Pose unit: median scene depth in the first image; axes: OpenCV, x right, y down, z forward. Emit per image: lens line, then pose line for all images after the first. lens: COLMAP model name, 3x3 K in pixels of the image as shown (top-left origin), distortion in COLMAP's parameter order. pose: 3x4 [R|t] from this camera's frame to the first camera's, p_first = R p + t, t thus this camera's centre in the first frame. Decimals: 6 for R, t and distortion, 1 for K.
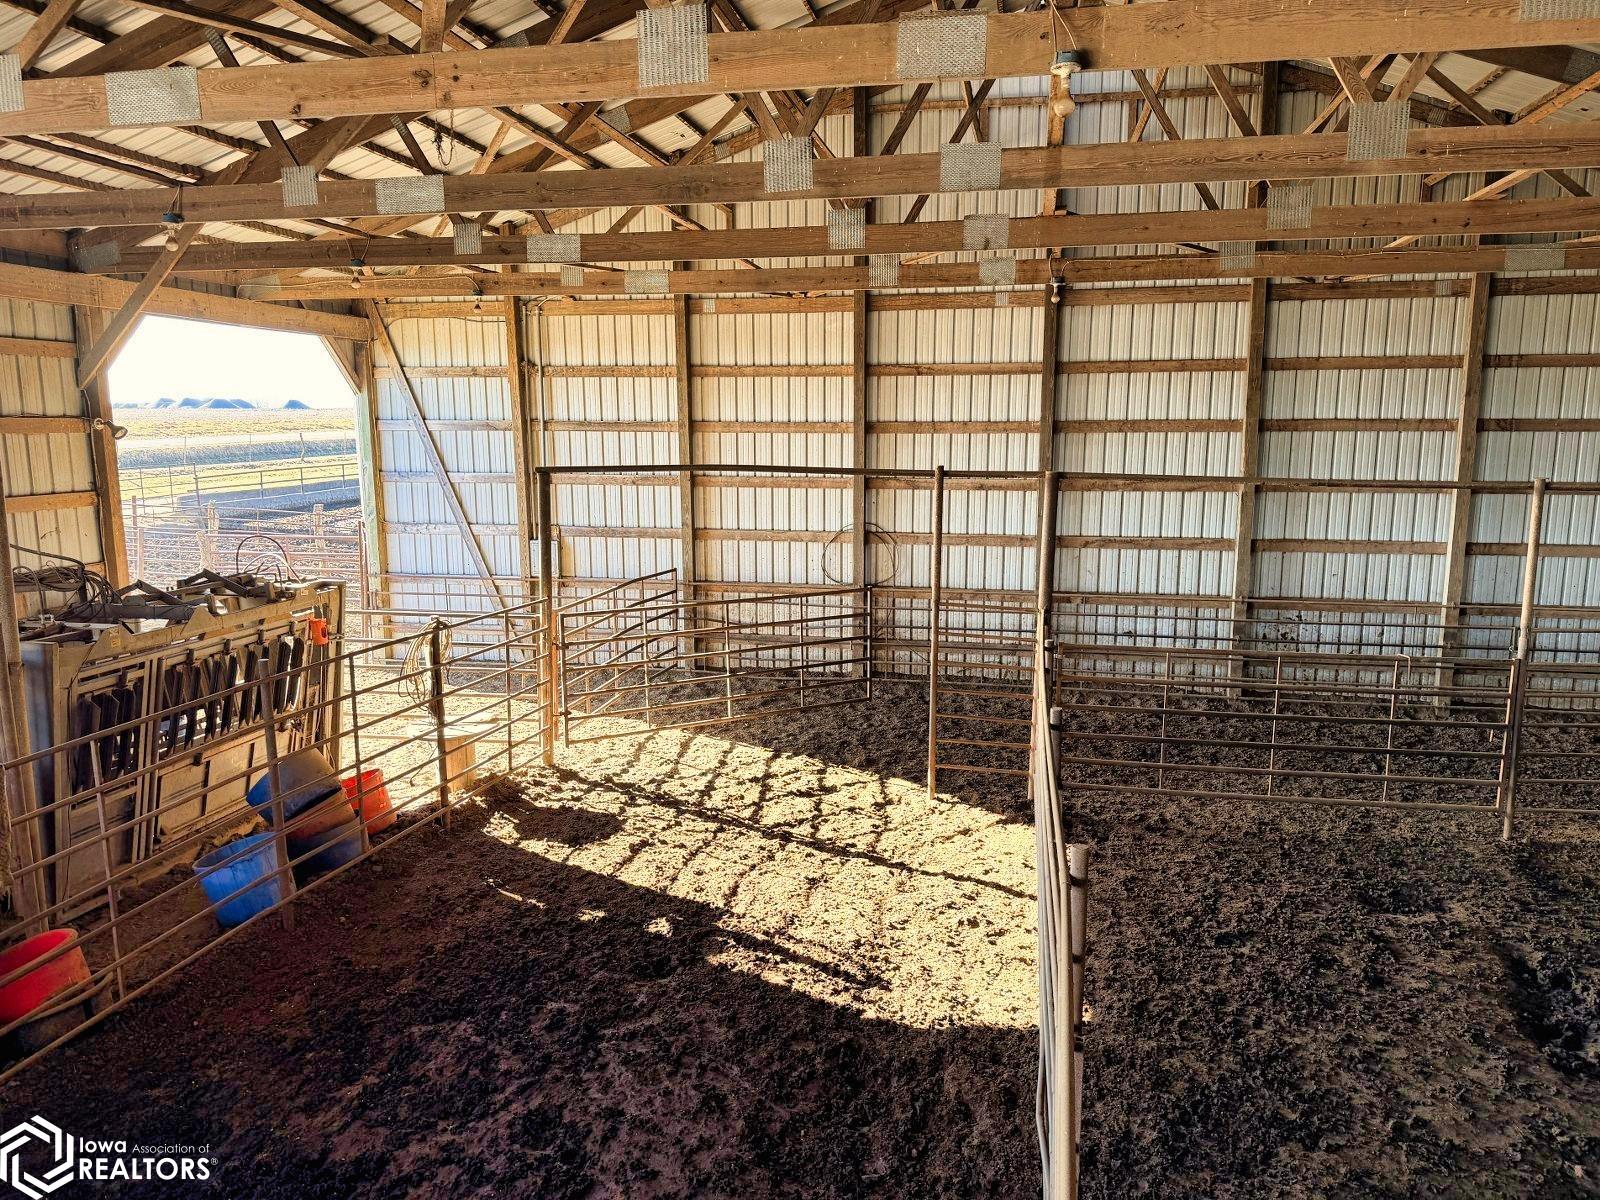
lens RADIAL K [[1117.8, 0, 802.3], [0, 1117.8, 597.7], [0, 0, 1]] dist [0.058060, -0.064034]
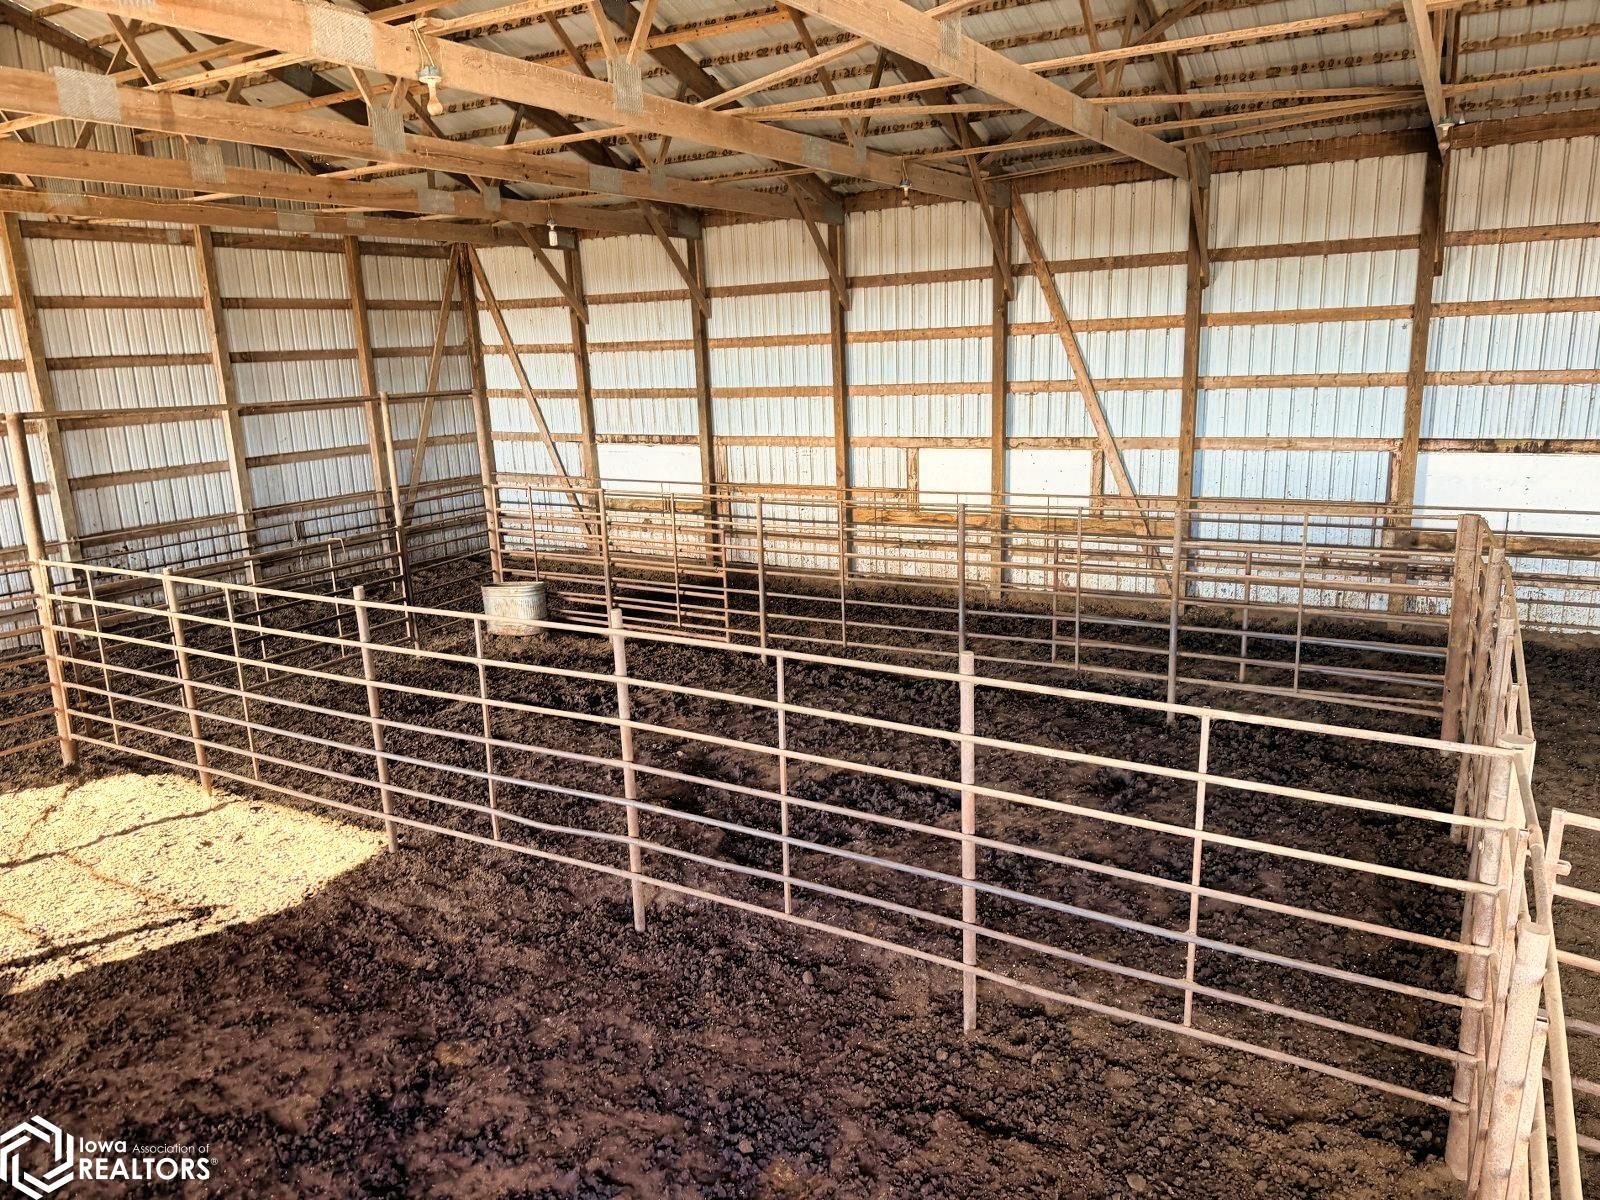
lens RADIAL K [[1117.8, 0, 800.1], [0, 1117.8, 604.7], [0, 0, 1]] dist [0.058060, -0.064034]
pose [[0.322247, -0.232347, 0.917699, -0.356444], [0.180396, 0.966720, 0.181413, -0.009874], [-0.929308, 0.107089, 0.353437, 0.055736]]
